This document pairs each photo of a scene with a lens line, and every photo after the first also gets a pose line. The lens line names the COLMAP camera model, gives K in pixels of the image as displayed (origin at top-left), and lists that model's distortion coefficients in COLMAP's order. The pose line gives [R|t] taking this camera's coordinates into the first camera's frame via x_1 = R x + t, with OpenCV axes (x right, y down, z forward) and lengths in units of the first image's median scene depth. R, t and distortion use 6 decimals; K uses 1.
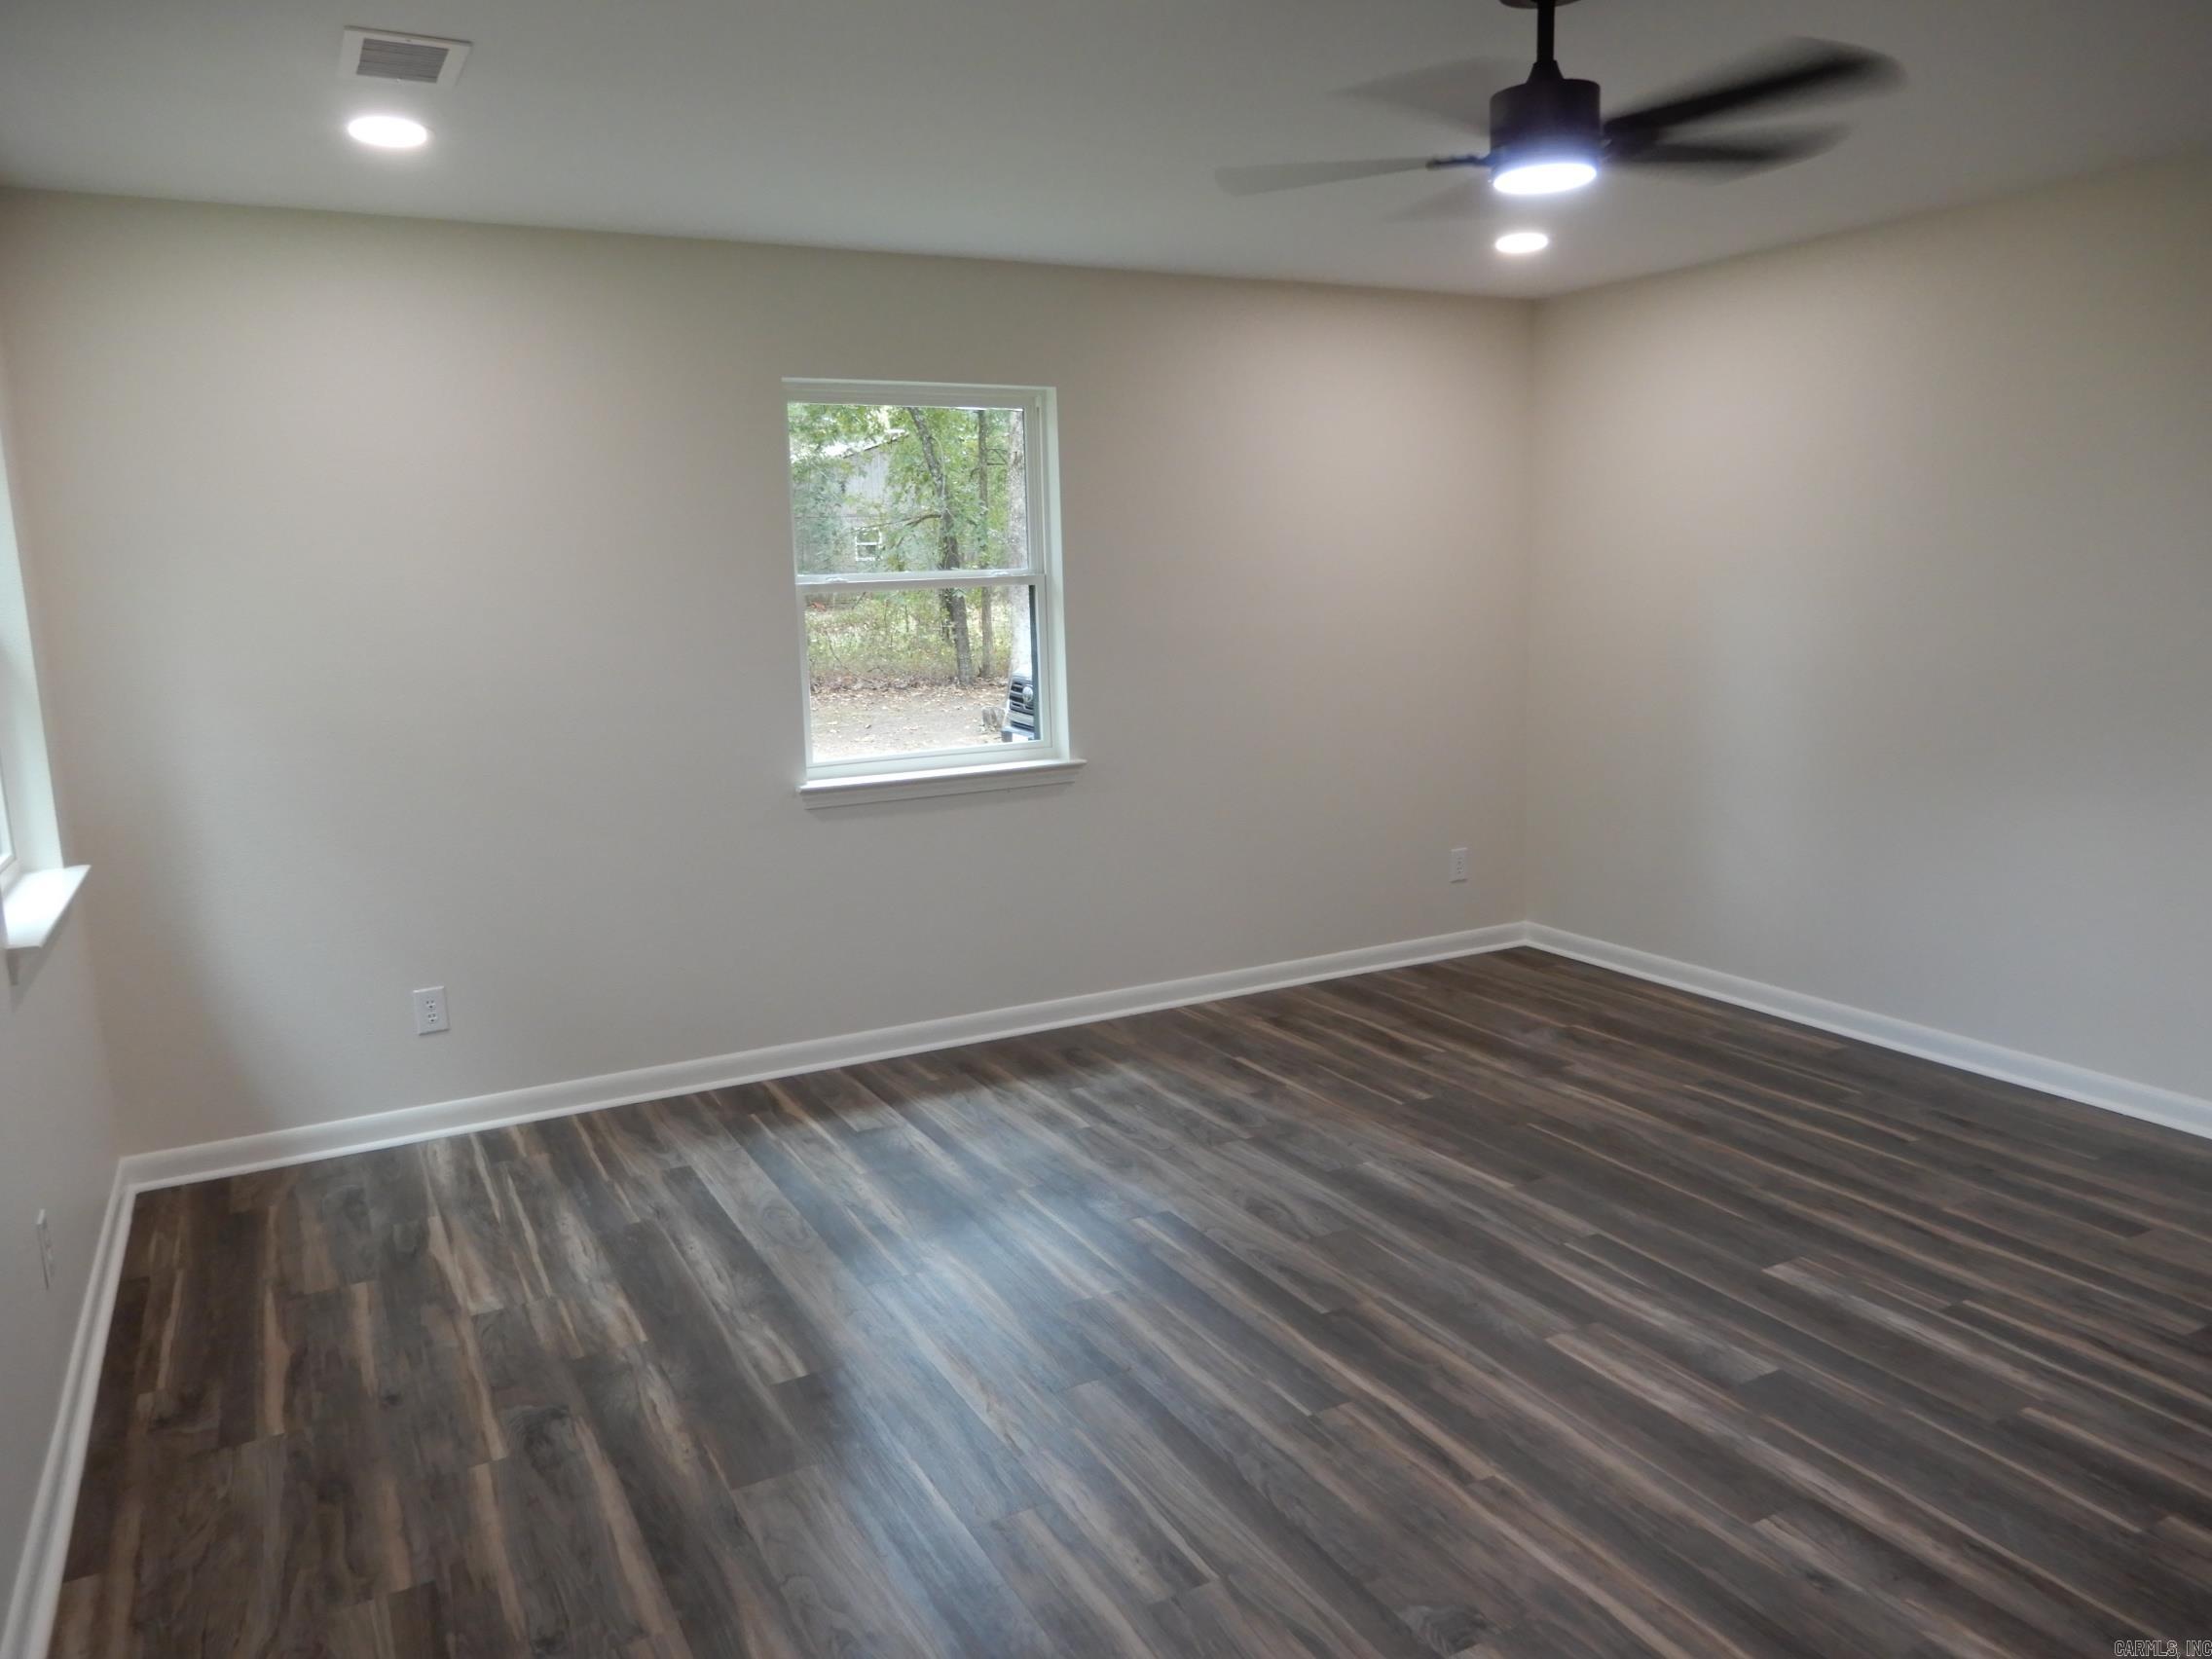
lens RADIAL K [[1576.9, 0, 1078.5], [0, 1576.9, 829.1], [0, 0, 1]] dist [0.011534, -0.000419]
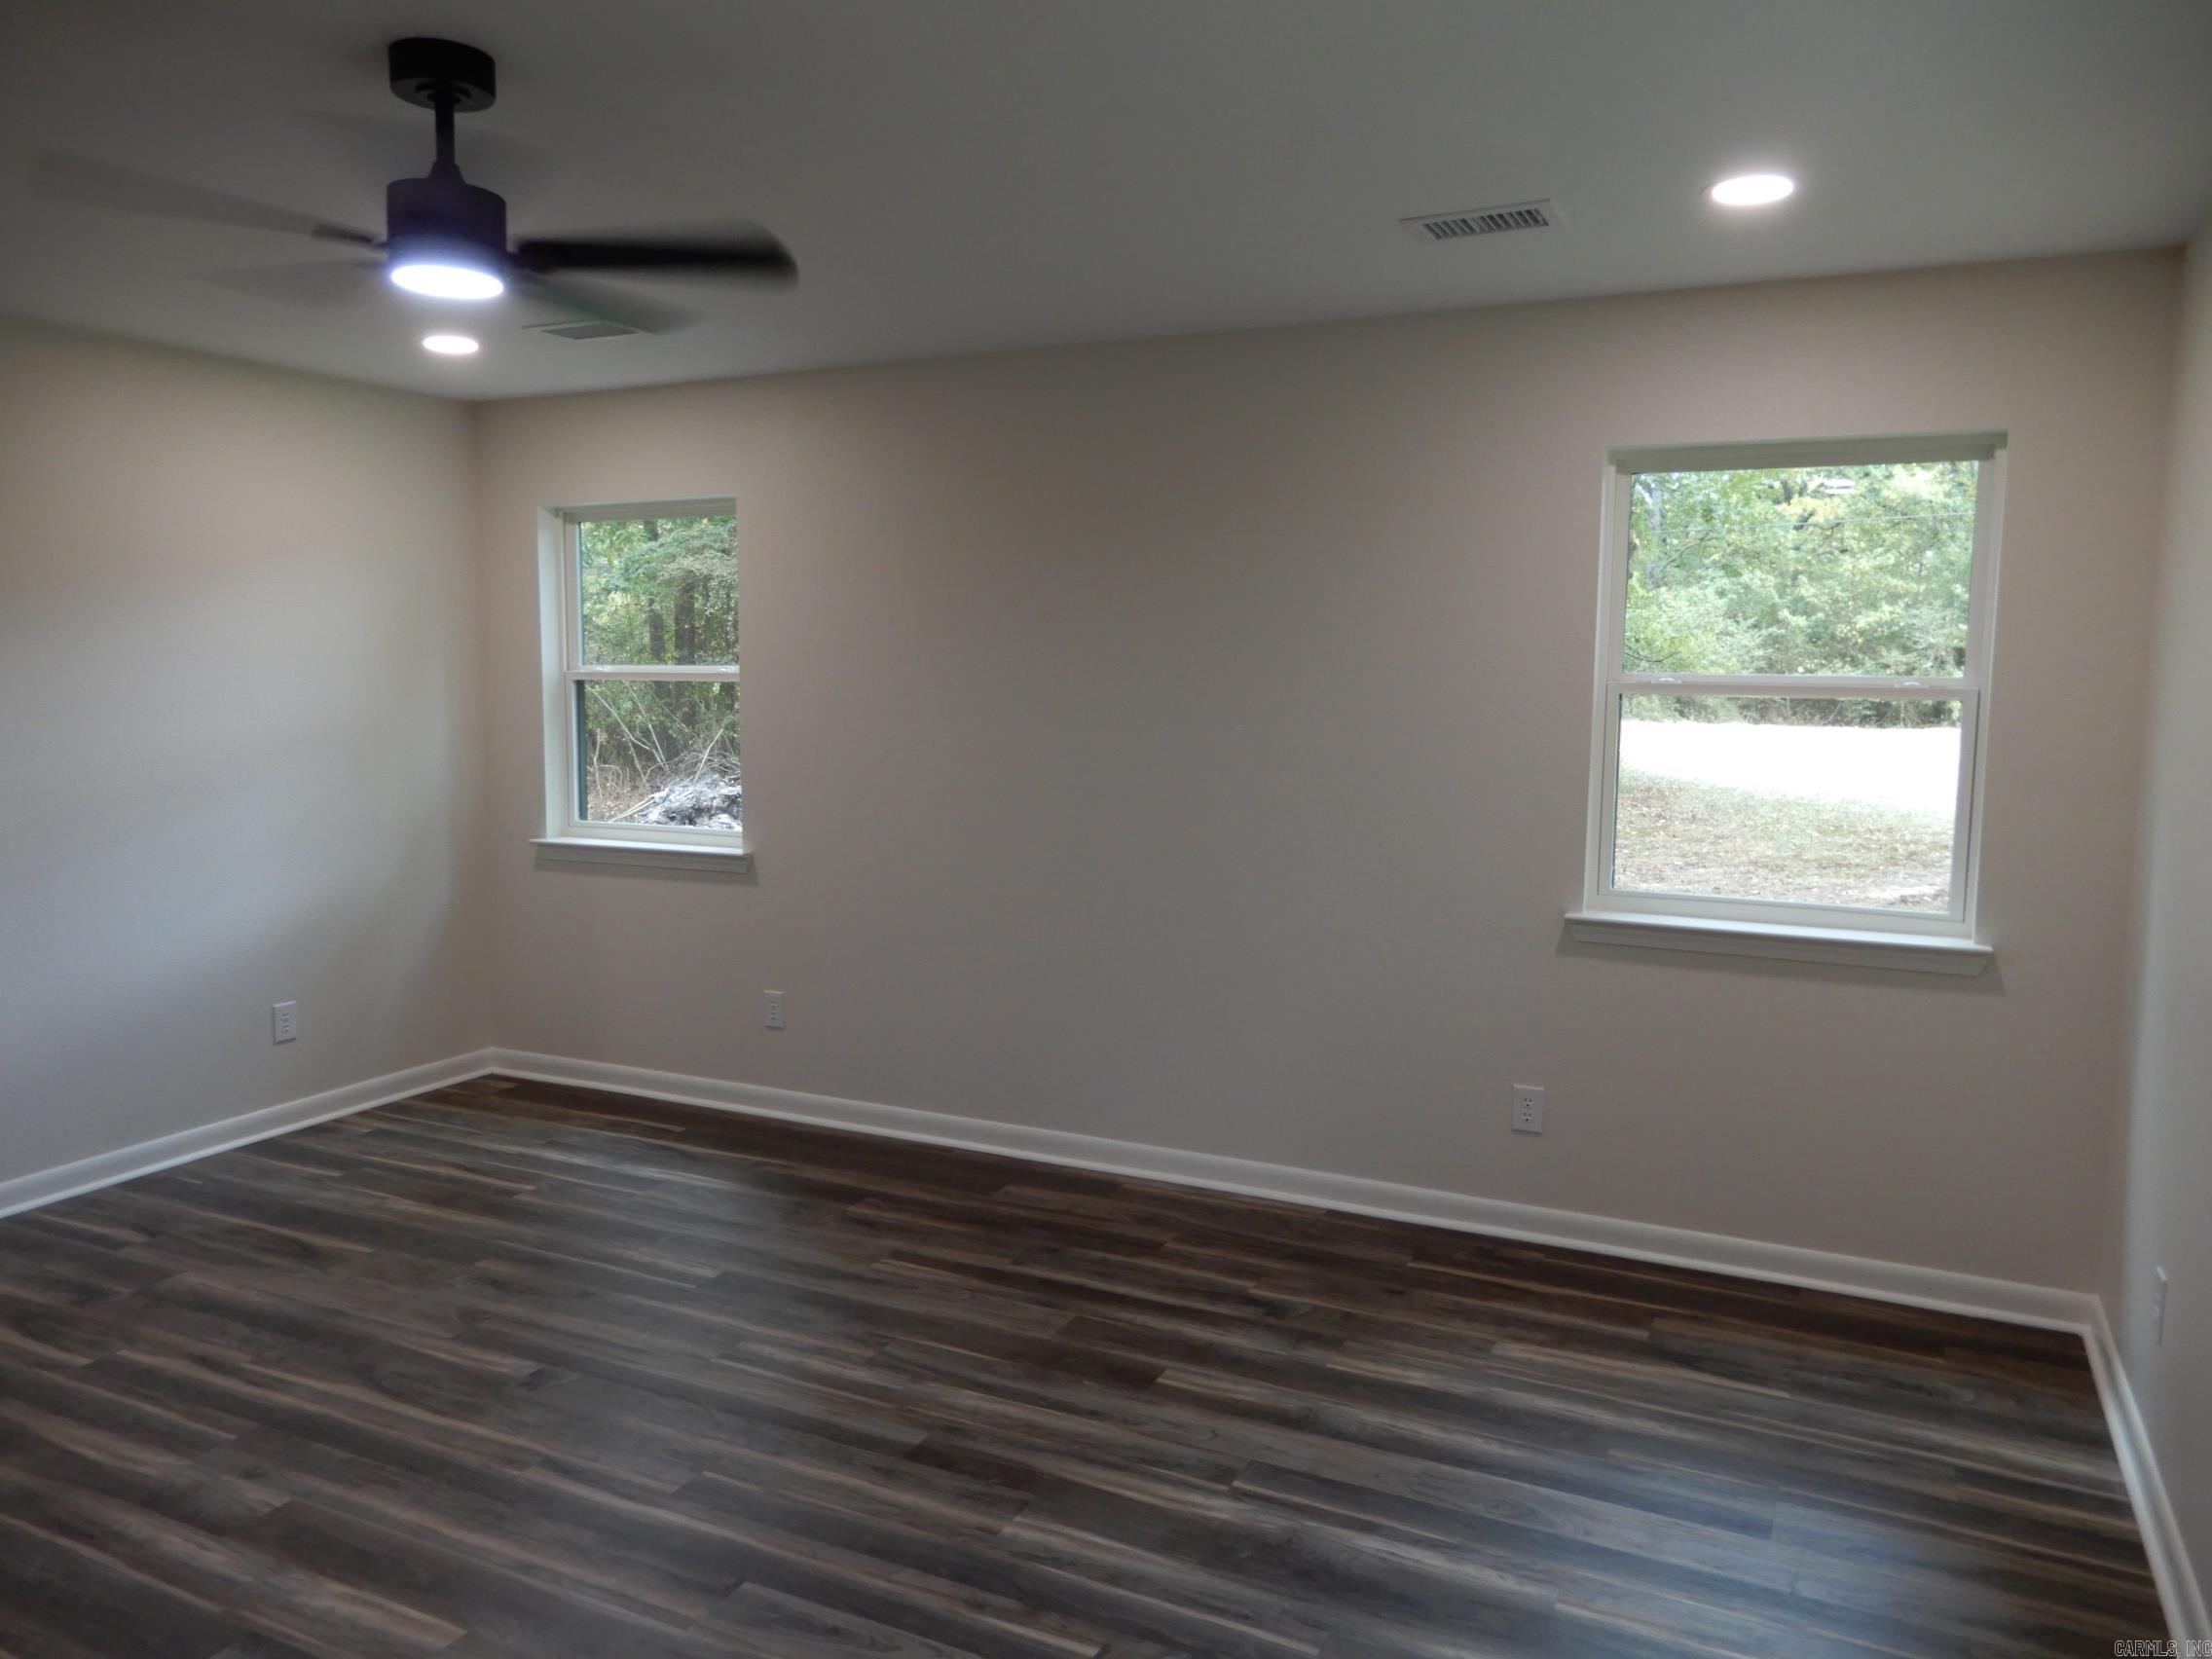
lens RADIAL K [[1580.6, 0, 1106.0], [0, 1580.6, 829.5], [0, 0, 1]] dist [0.009087, -0.006481]
pose [[-0.802631, 0.088052, -0.589941, 0.444724], [-0.084743, 0.962178, 0.258906, -0.291265], [0.590425, 0.257799, -0.764812, 1.598218]]
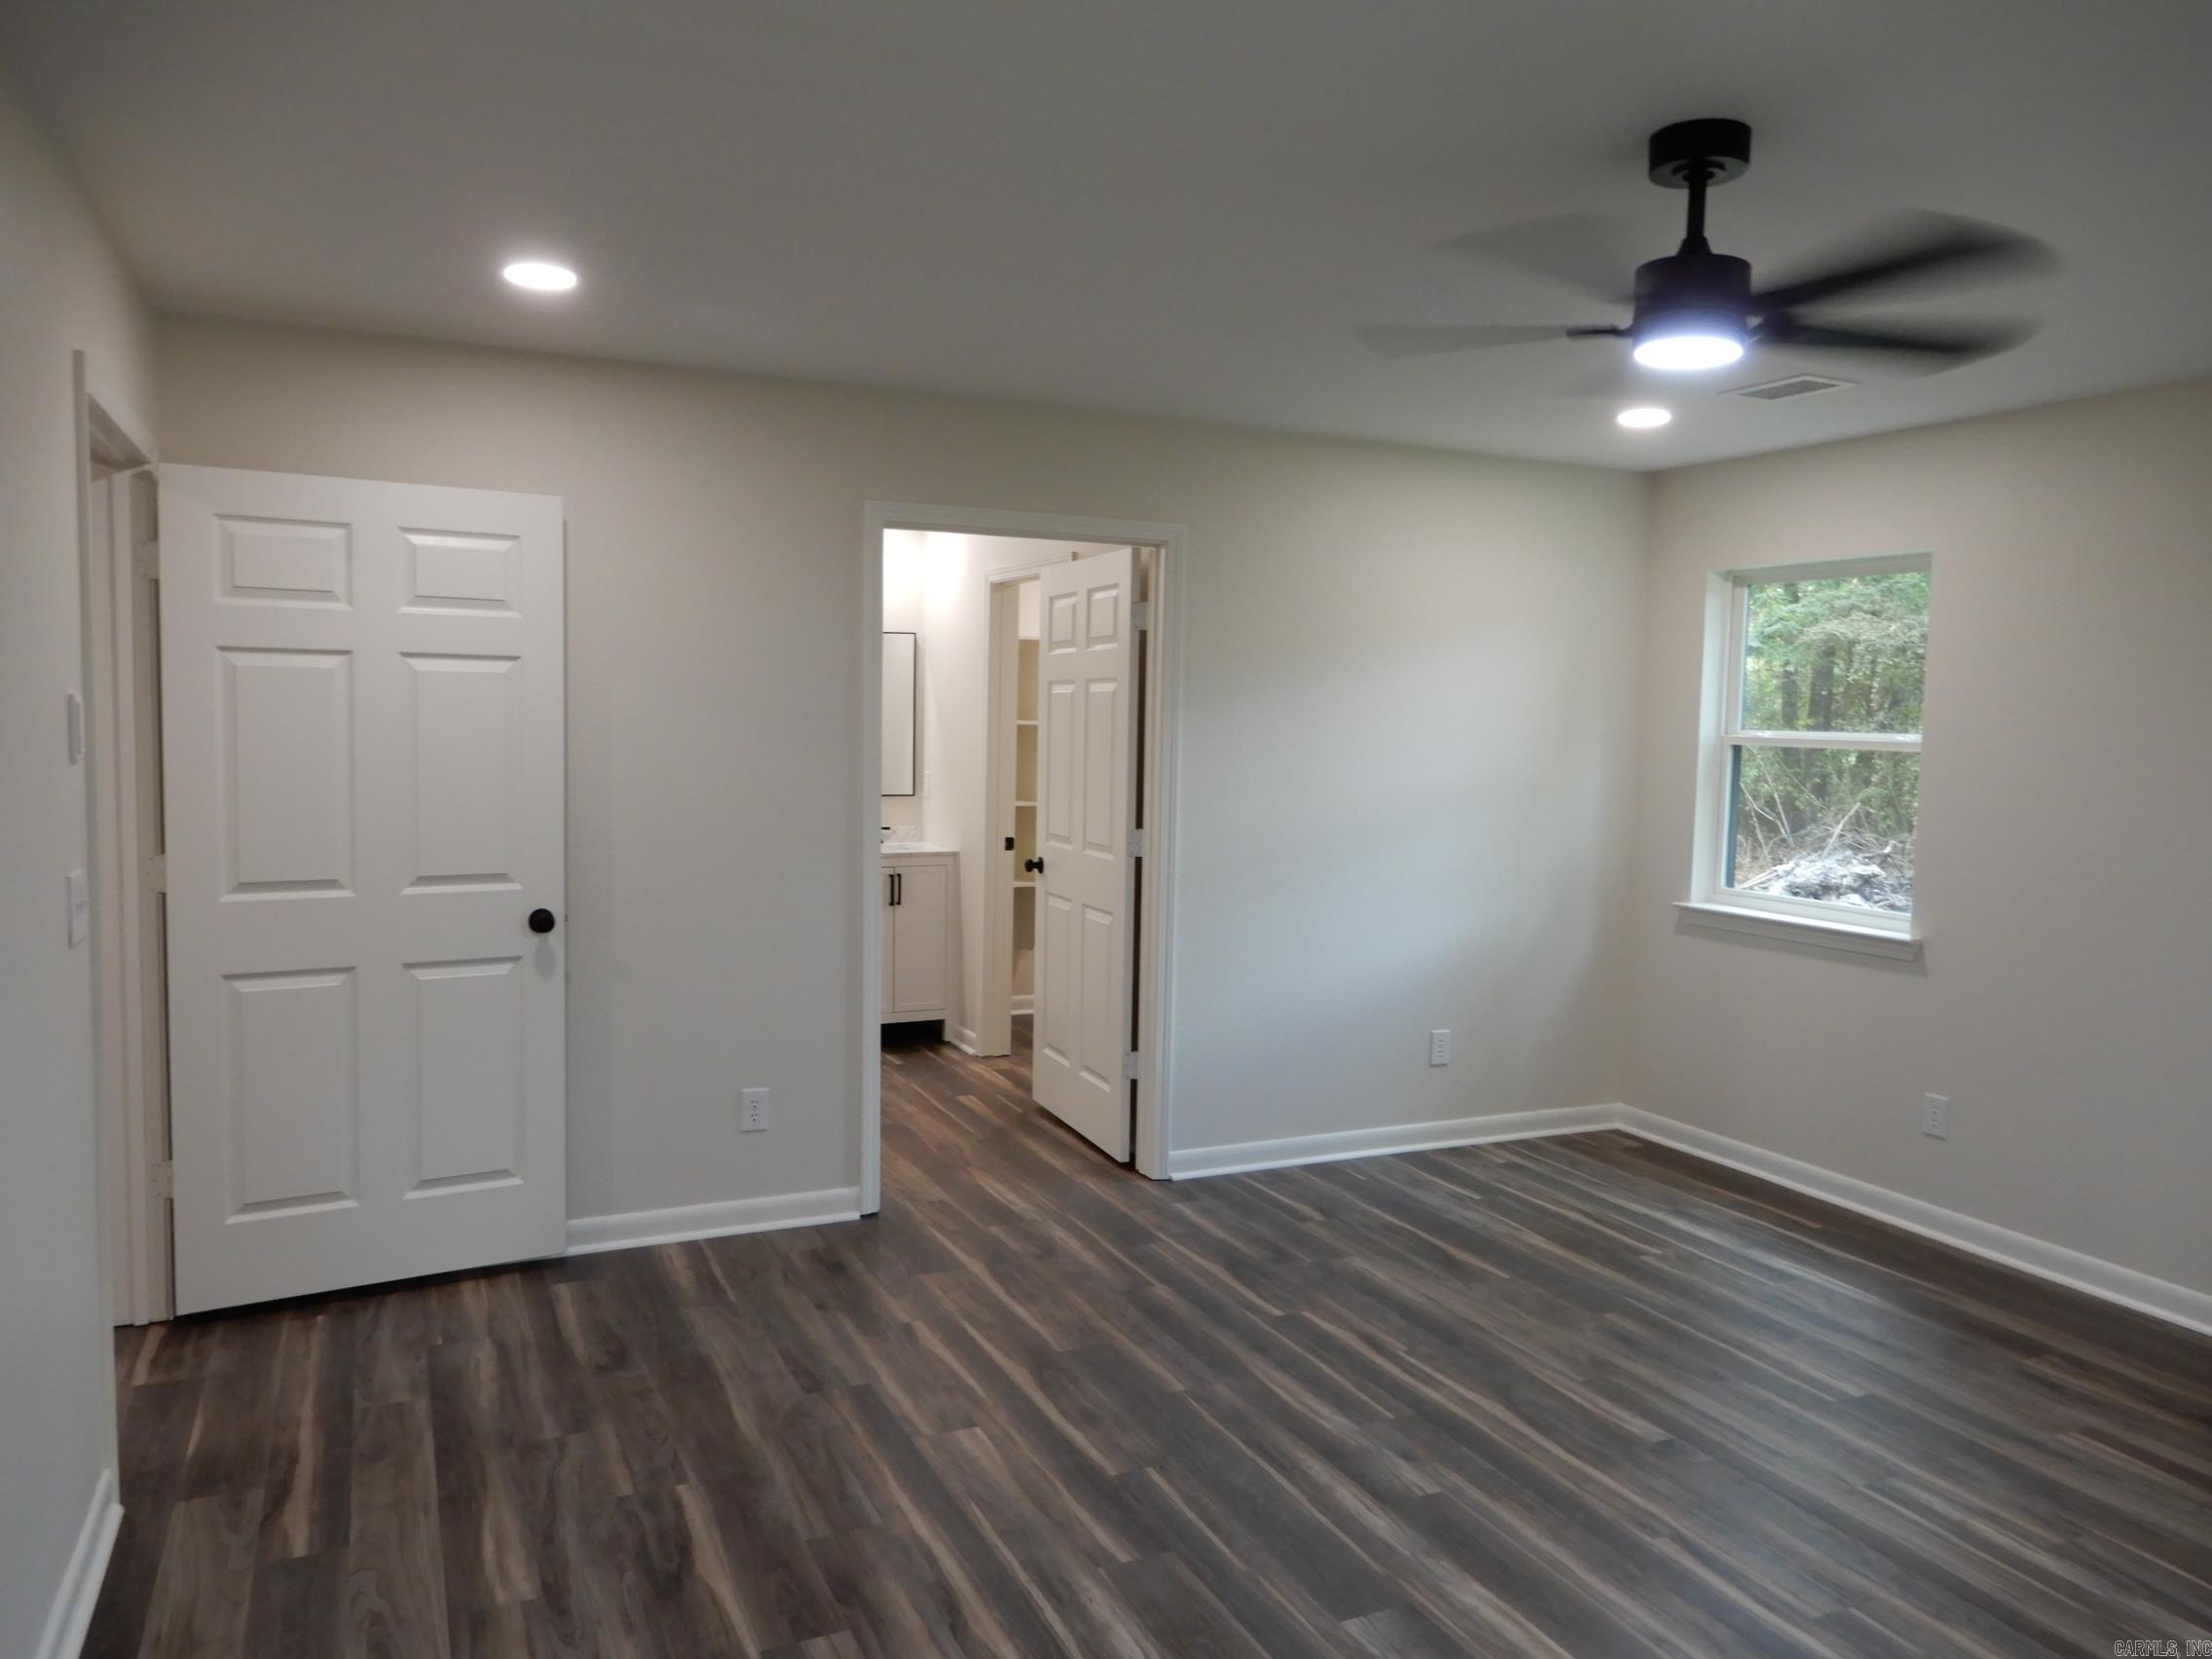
lens RADIAL K [[1580.6, 0, 1106.0], [0, 1580.6, 829.5], [0, 0, 1]] dist [0.009087, -0.006481]
pose [[-0.999237, -0.001022, 0.039054, 0.485300], [0.008625, 0.969217, 0.246055, -0.287049], [-0.038103, 0.246204, -0.968469, 1.583458]]
